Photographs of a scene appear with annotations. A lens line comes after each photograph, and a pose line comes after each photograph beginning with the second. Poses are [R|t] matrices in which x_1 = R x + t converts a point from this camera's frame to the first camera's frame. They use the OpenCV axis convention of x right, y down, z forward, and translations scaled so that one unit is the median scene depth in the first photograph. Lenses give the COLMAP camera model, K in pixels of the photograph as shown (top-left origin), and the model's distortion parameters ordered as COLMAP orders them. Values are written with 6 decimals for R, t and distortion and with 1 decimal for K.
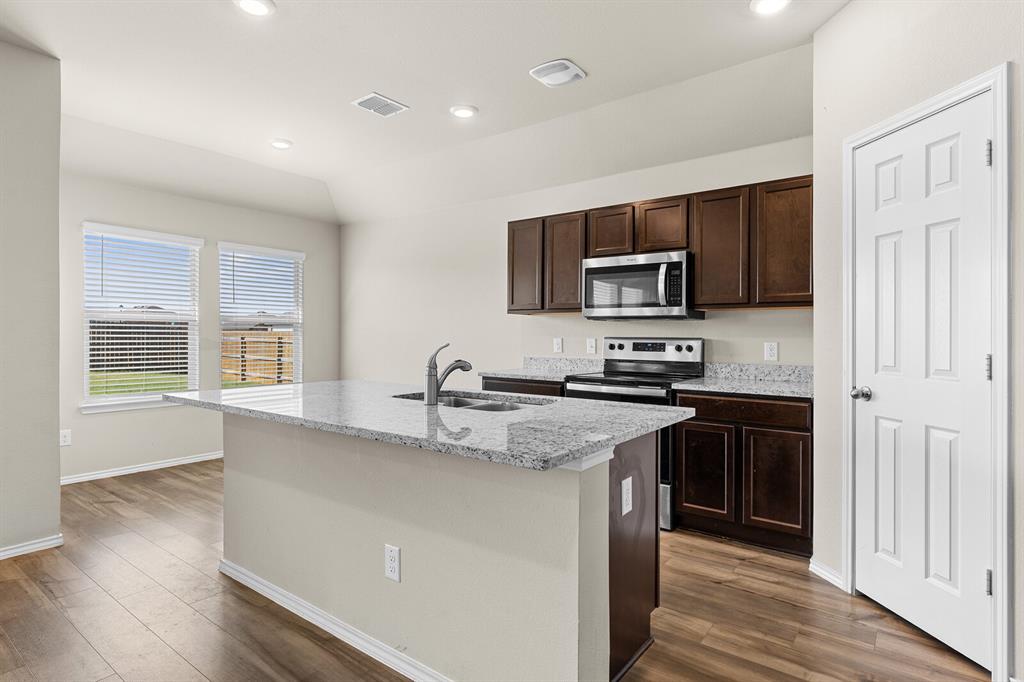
lens RADIAL K [[517.3, 0, 521.8], [0, 517.3, 346.1], [0, 0, 1]] dist [-0.006621, 0.001660]
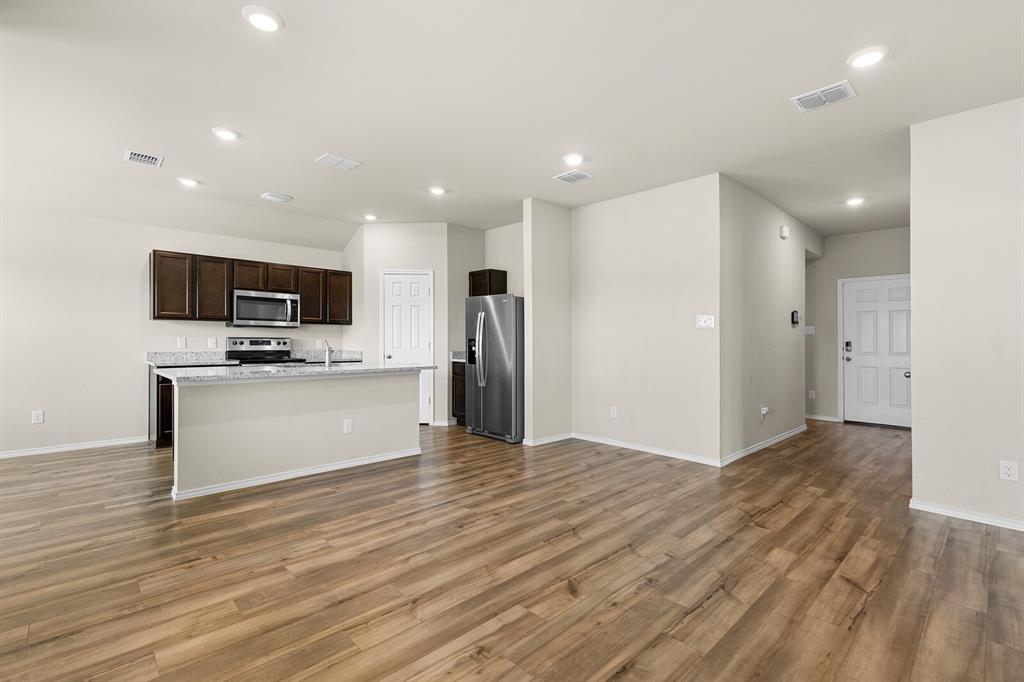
lens RADIAL K [[460.7, 0, 500.2], [0, 460.7, 346.8], [0, 0, 1]] dist [0.007018, -0.000118]
pose [[0.180989, -0.023225, 0.983211, -1.274332], [0.010504, 0.999710, 0.021682, -0.011488], [-0.983429, 0.006403, 0.181180, -0.090551]]
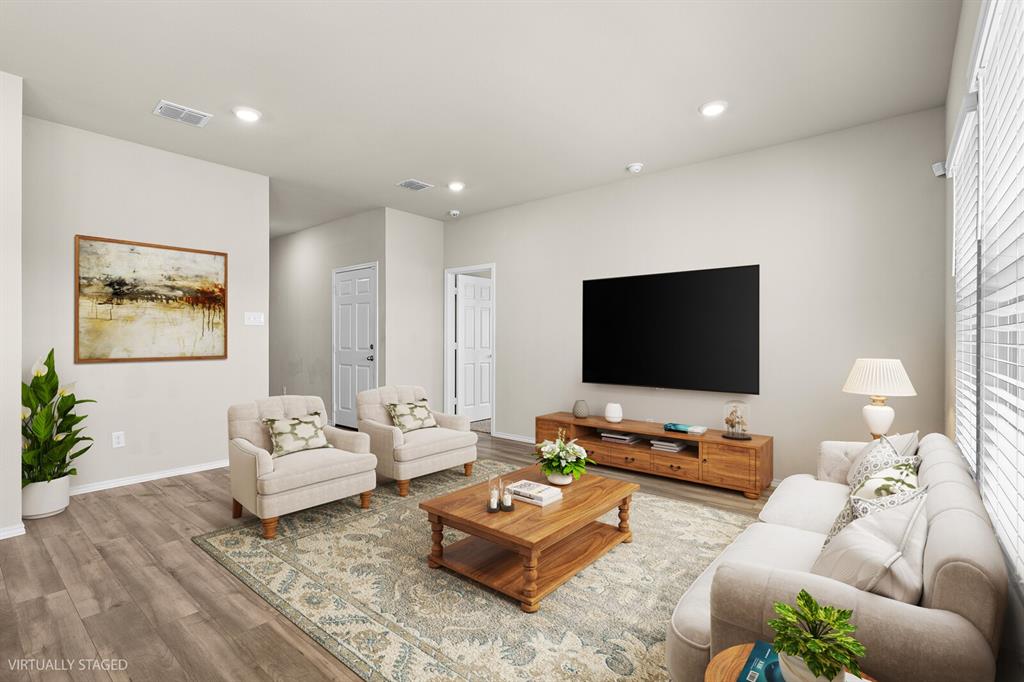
lens RADIAL K [[479.4, 0, 503.5], [0, 479.4, 341.1], [0, 0, 1]] dist [0.001625, 0.000564]
pose [[-0.997269, -0.013050, 0.072691, -0.697398], [-0.011176, 0.999596, 0.026136, -0.028045], [-0.073003, 0.025252, -0.997012, 0.852599]]
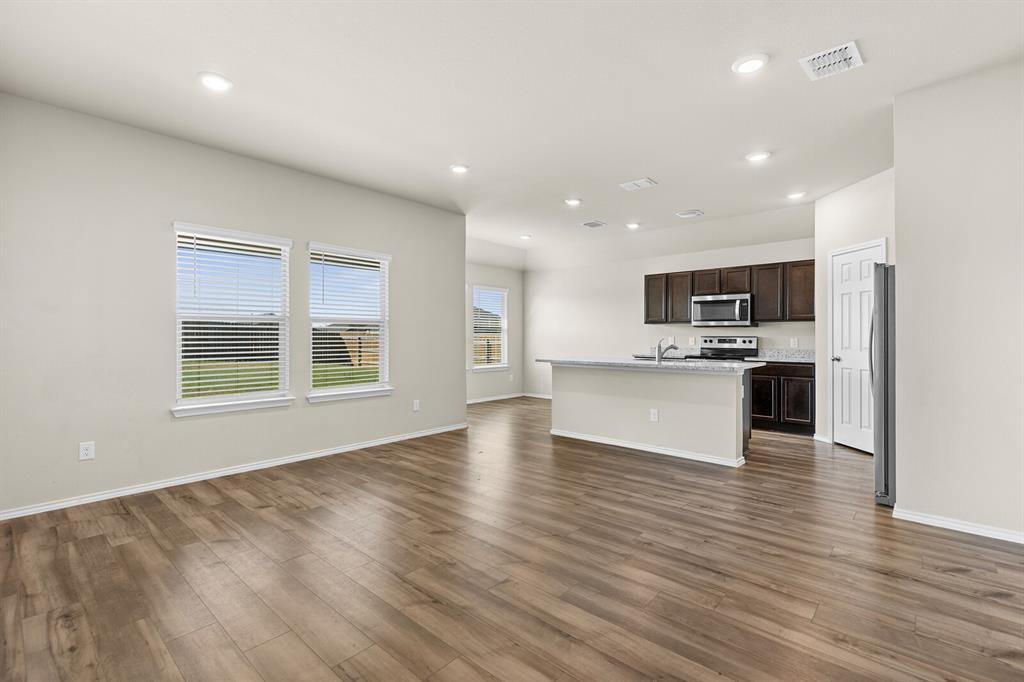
lens RADIAL K [[460.7, 0, 515.0], [0, 460.7, 343.5], [0, 0, 1]] dist [0.007018, -0.000118]
pose [[0.996164, -0.005528, -0.087333, -0.432922], [0.005285, 0.999982, -0.003010, 0.012669], [0.087348, 0.002537, 0.996175, -0.862794]]
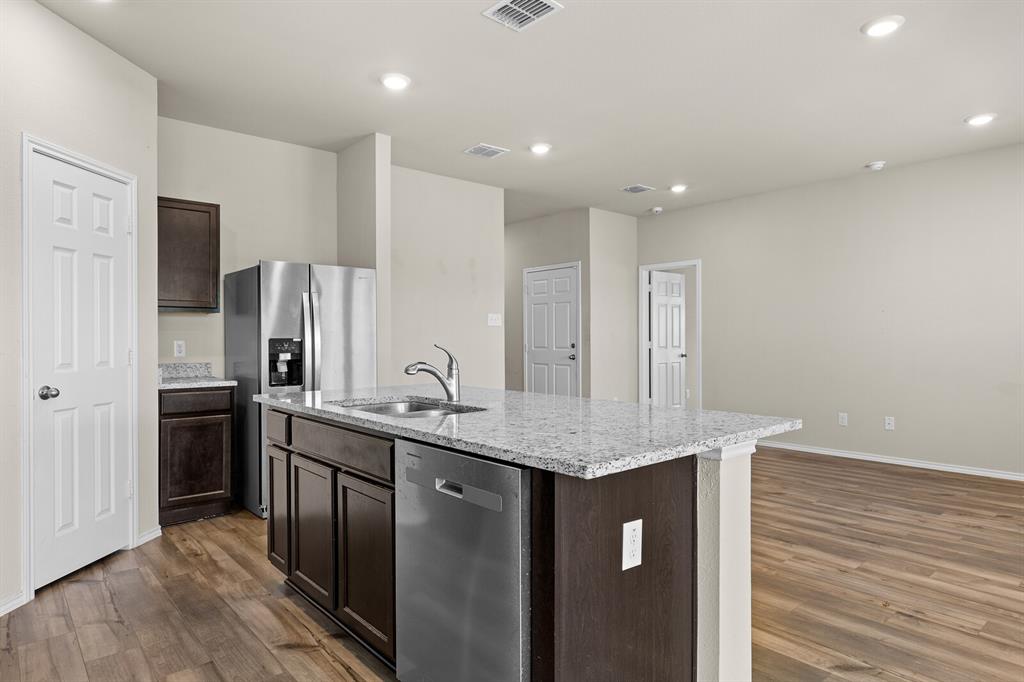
lens RADIAL K [[590.0, 0, 509.1], [0, 590.0, 342.0], [0, 0, 1]] dist [-0.007335, 0.005326]
pose [[-0.973324, -0.006476, 0.229345, -0.353432], [-0.000109, 0.999615, 0.027763, -0.030059], [-0.229437, 0.026997, -0.972949, 1.317908]]
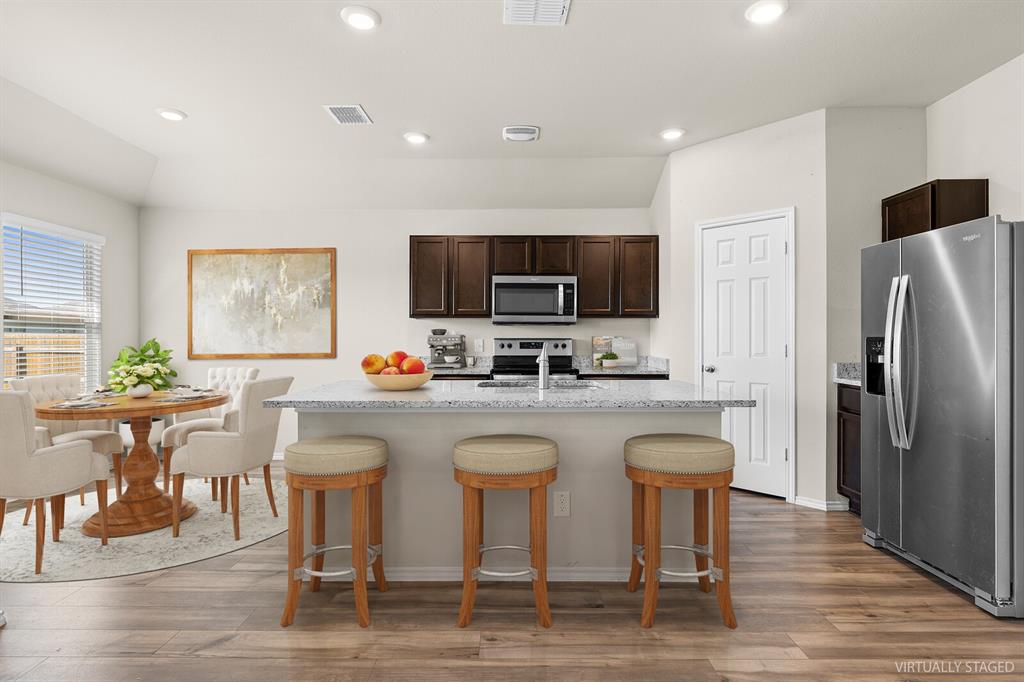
lens RADIAL K [[517.3, 0, 507.8], [0, 517.3, 343.9], [0, 0, 1]] dist [-0.006621, 0.001660]
pose [[0.809235, -0.013413, 0.587332, -0.631436], [0.016488, 0.999864, 0.000117, -0.004075], [-0.587253, 0.009590, 0.809346, -0.014865]]
